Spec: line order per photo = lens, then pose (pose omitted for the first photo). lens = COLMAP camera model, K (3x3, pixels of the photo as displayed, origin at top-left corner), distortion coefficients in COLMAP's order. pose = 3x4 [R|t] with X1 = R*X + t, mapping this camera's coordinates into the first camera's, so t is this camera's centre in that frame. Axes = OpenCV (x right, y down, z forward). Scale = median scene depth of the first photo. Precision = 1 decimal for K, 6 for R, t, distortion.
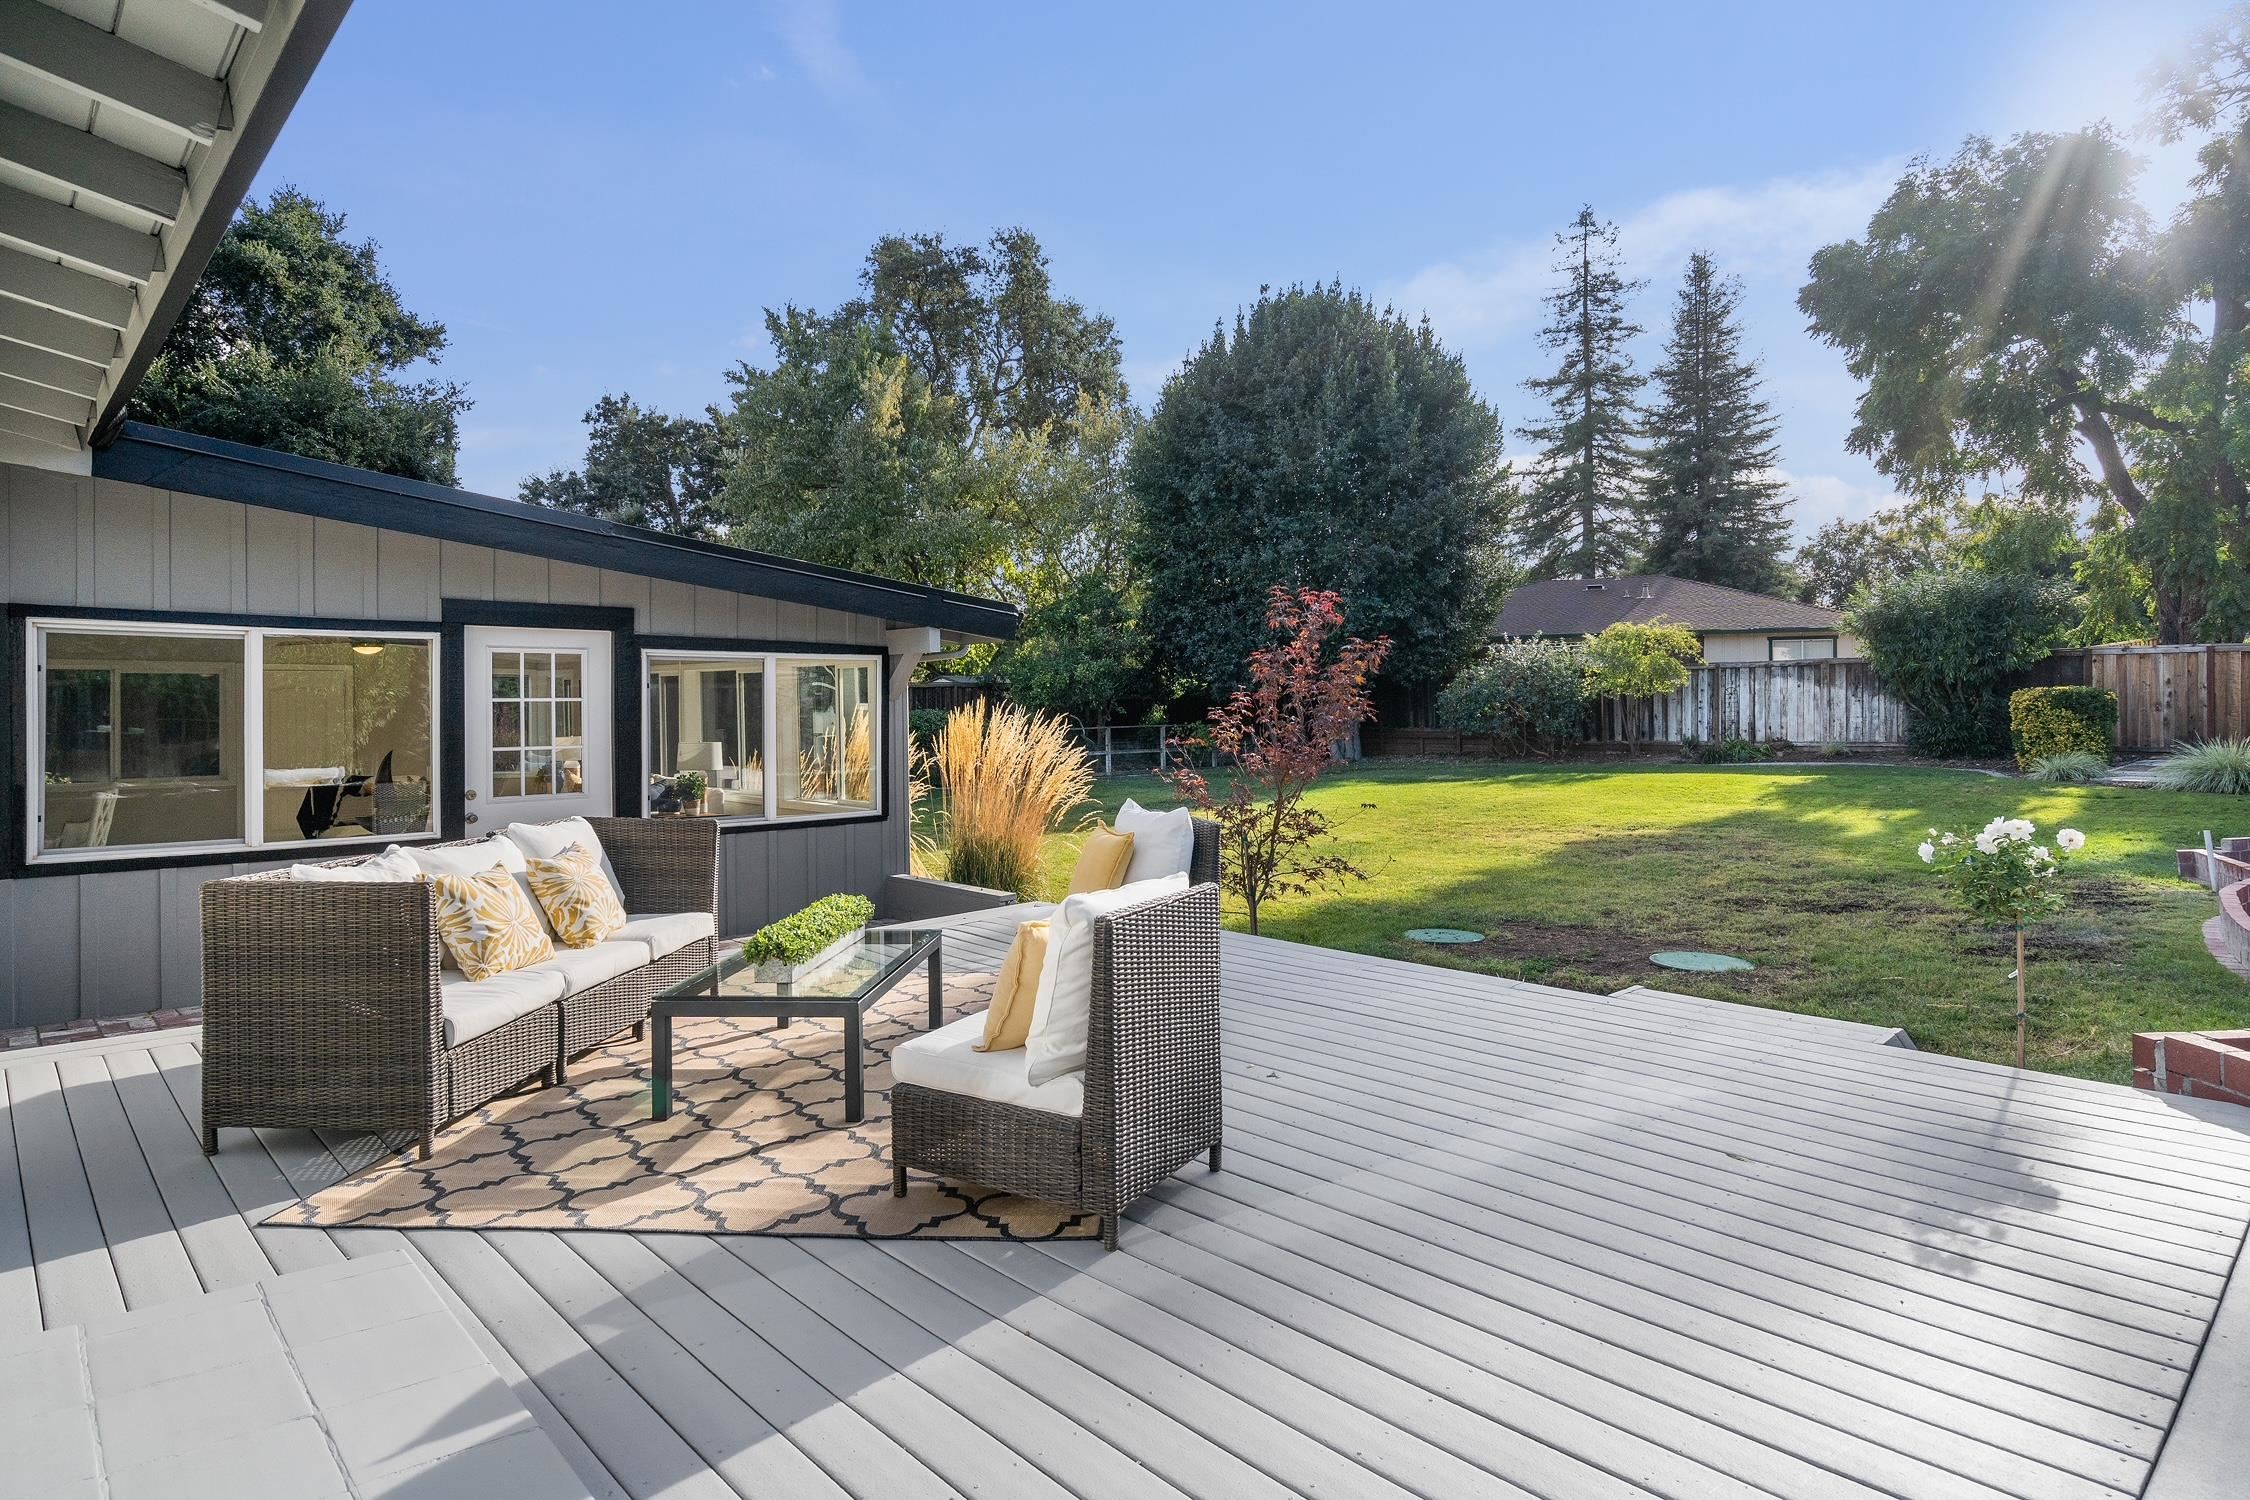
lens RADIAL K [[1265.2, 0, 1129.5], [0, 1265.2, 703.8], [0, 0, 1]] dist [0.005170, -0.000593]
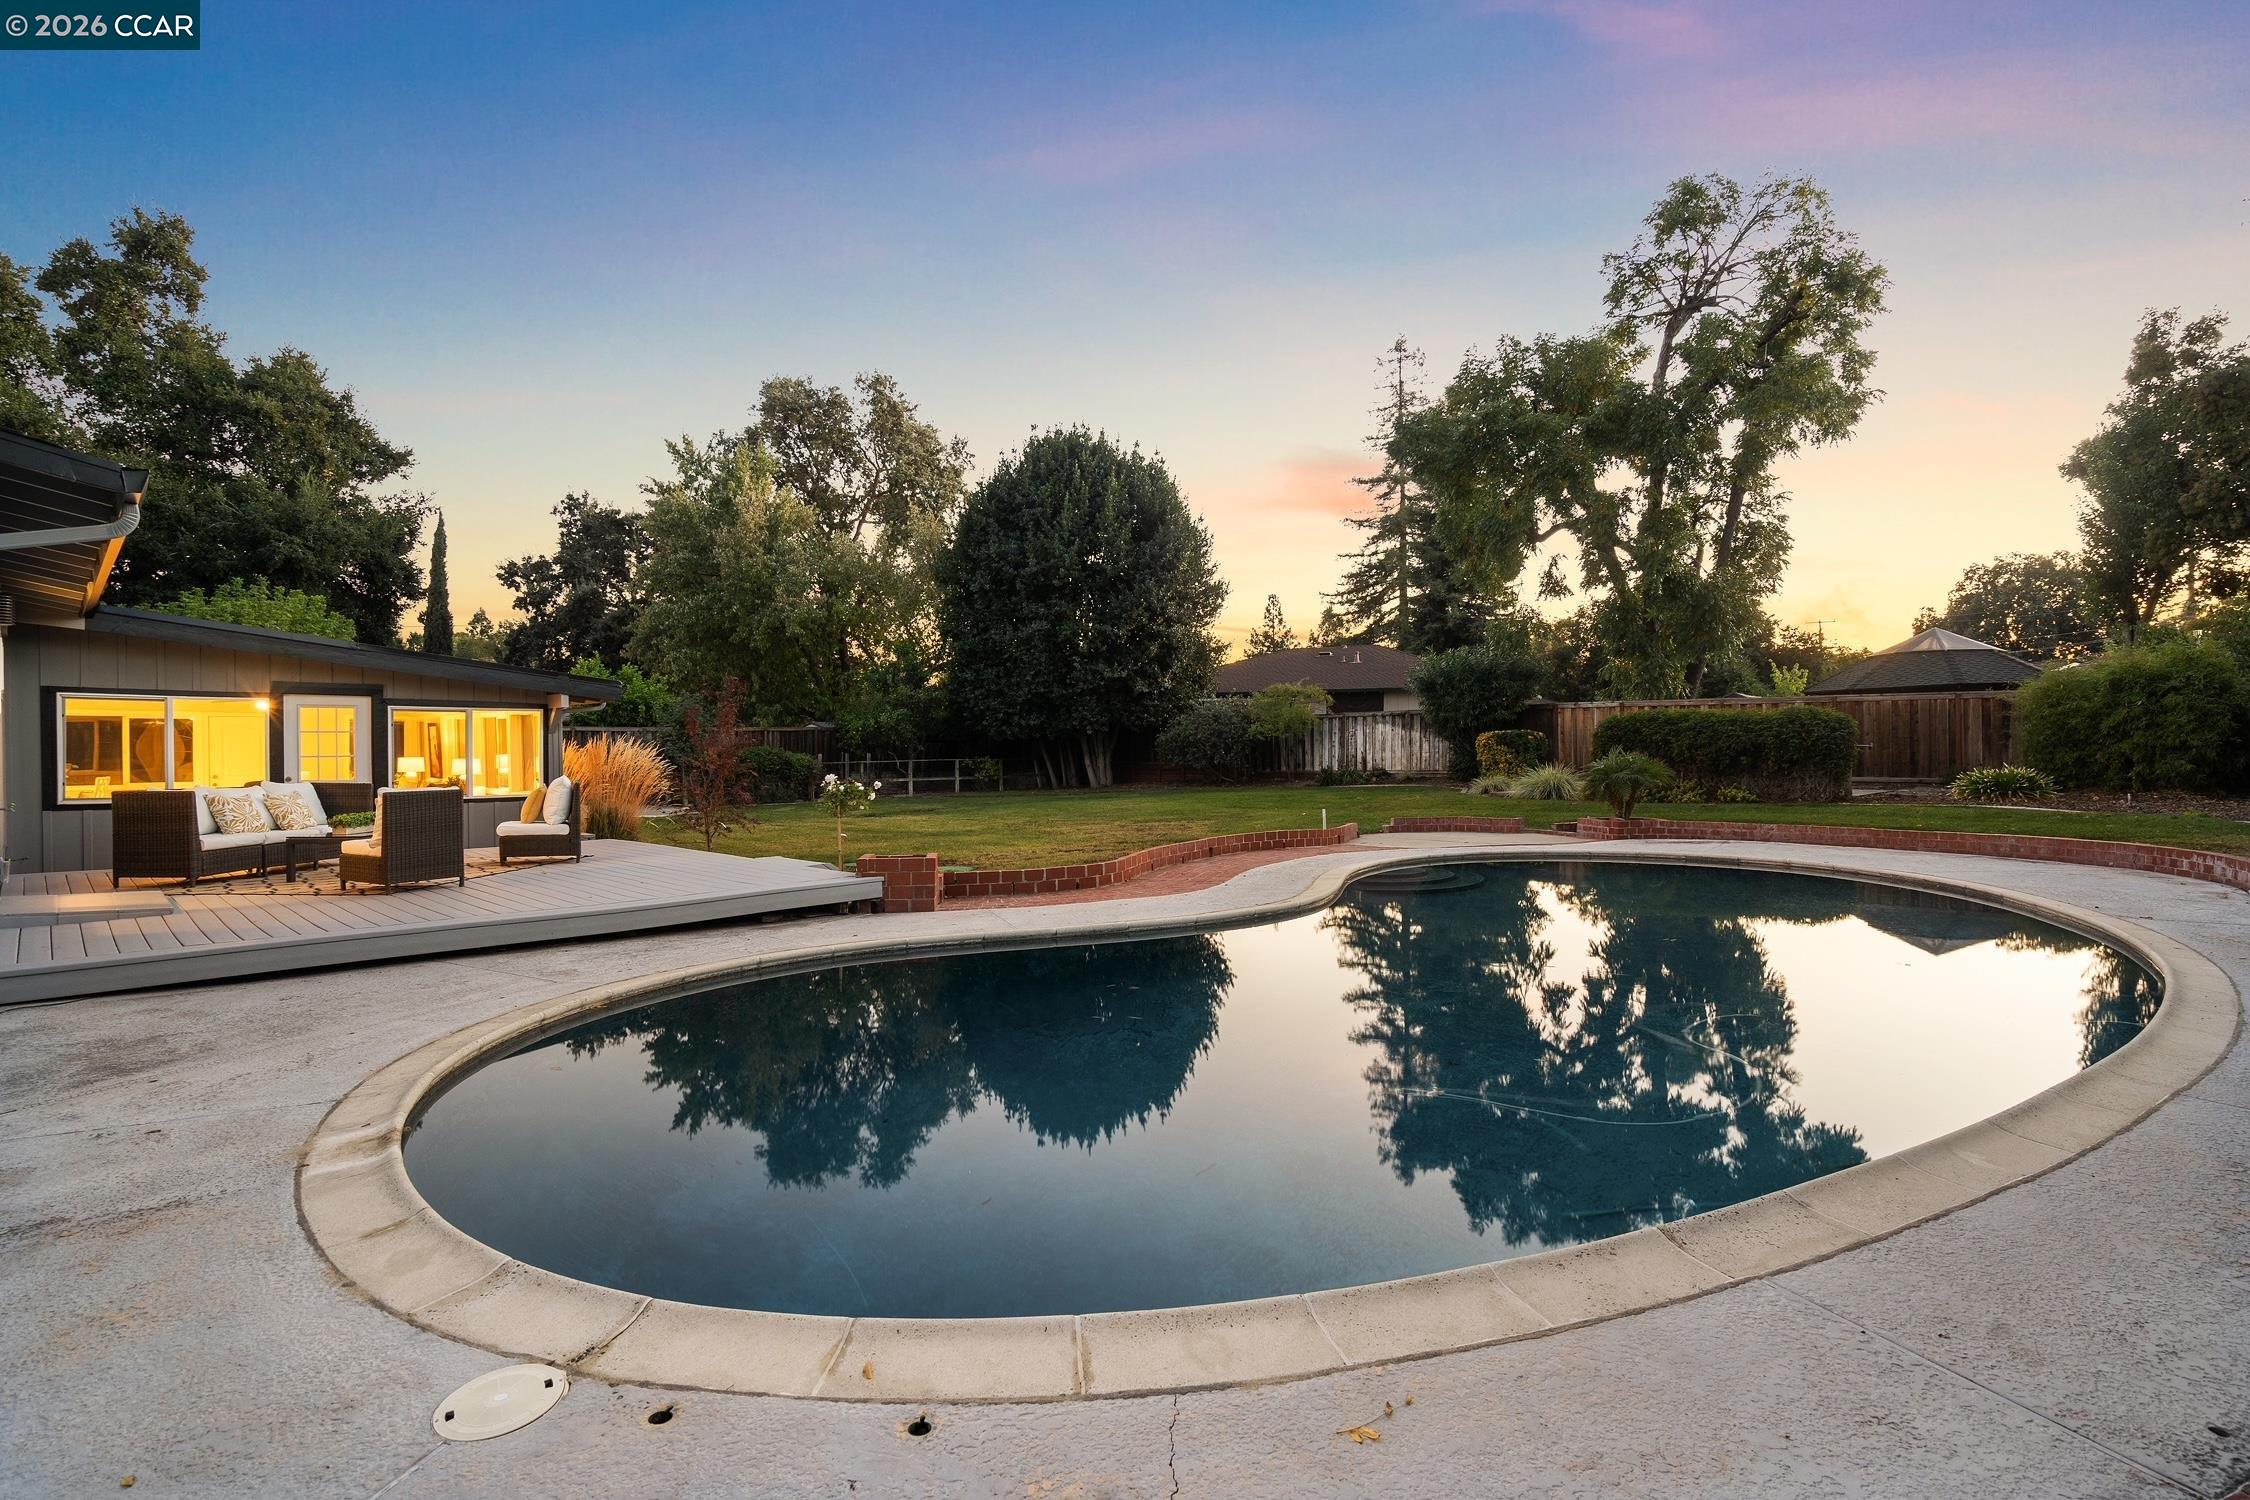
lens RADIAL K [[1129.1, 0, 1123.2], [0, 1129.1, 755.1], [0, 0, 1]] dist [0.001081, 0.000626]
pose [[0.999744, 0.000535, 0.022620, 0.207691], [-0.000675, 0.999980, 0.006208, 0.006056], [-0.022616, -0.006222, 0.999725, -0.222583]]
